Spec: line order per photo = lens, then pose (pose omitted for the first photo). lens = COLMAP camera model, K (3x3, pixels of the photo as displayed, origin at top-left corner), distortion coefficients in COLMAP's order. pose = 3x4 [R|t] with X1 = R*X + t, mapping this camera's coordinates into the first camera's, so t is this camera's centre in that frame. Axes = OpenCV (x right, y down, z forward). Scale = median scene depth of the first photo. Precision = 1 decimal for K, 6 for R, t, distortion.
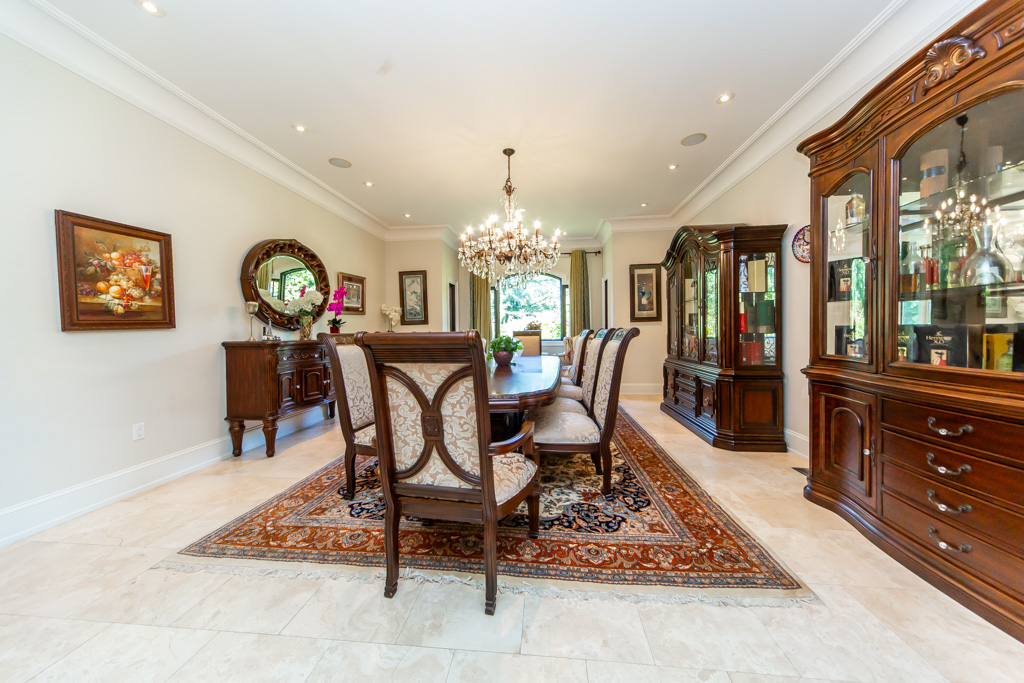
lens RADIAL K [[353.4, 0, 513.3], [0, 353.4, 338.3], [0, 0, 1]] dist [0.005490, -0.000184]
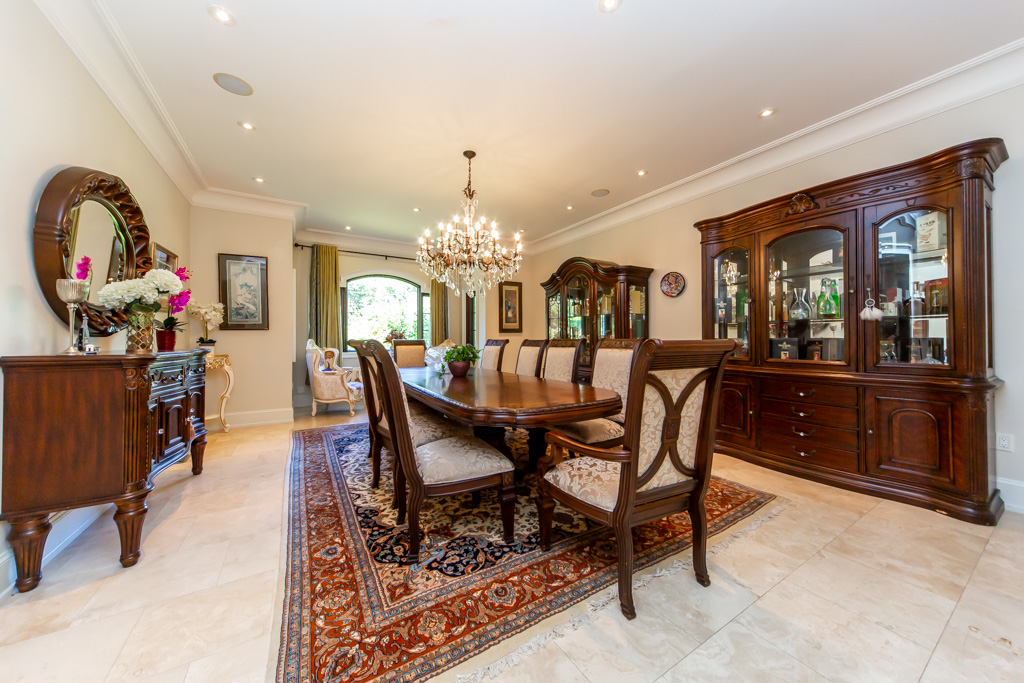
lens RADIAL K [[353.4, 0, 511.1], [0, 353.4, 336.2], [0, 0, 1]] dist [0.005490, -0.000184]
pose [[0.794007, 0.015552, 0.607709, -0.787047], [0.005074, 0.999468, -0.032208, 0.001865], [-0.607887, 0.028657, 0.793506, 0.276191]]
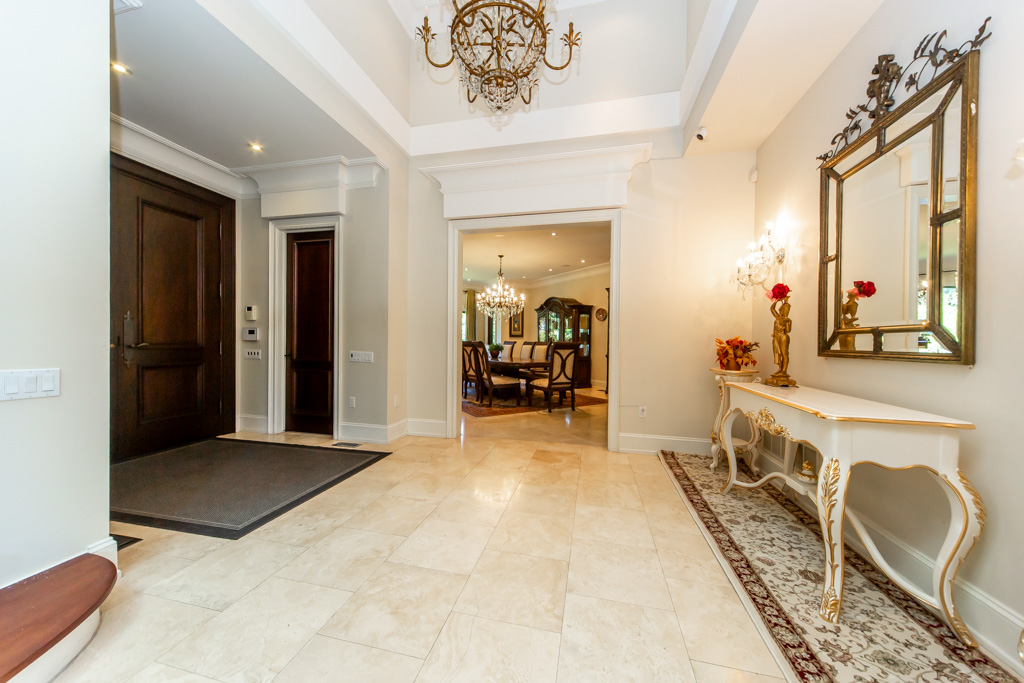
lens RADIAL K [[353.4, 0, 514.4], [0, 353.4, 343.0], [0, 0, 1]] dist [0.005490, -0.000184]
pose [[0.789953, 0.023220, 0.612728, -1.918685], [-0.013417, 0.999698, -0.020586, 0.052472], [-0.613021, 0.008041, 0.790026, -1.106806]]
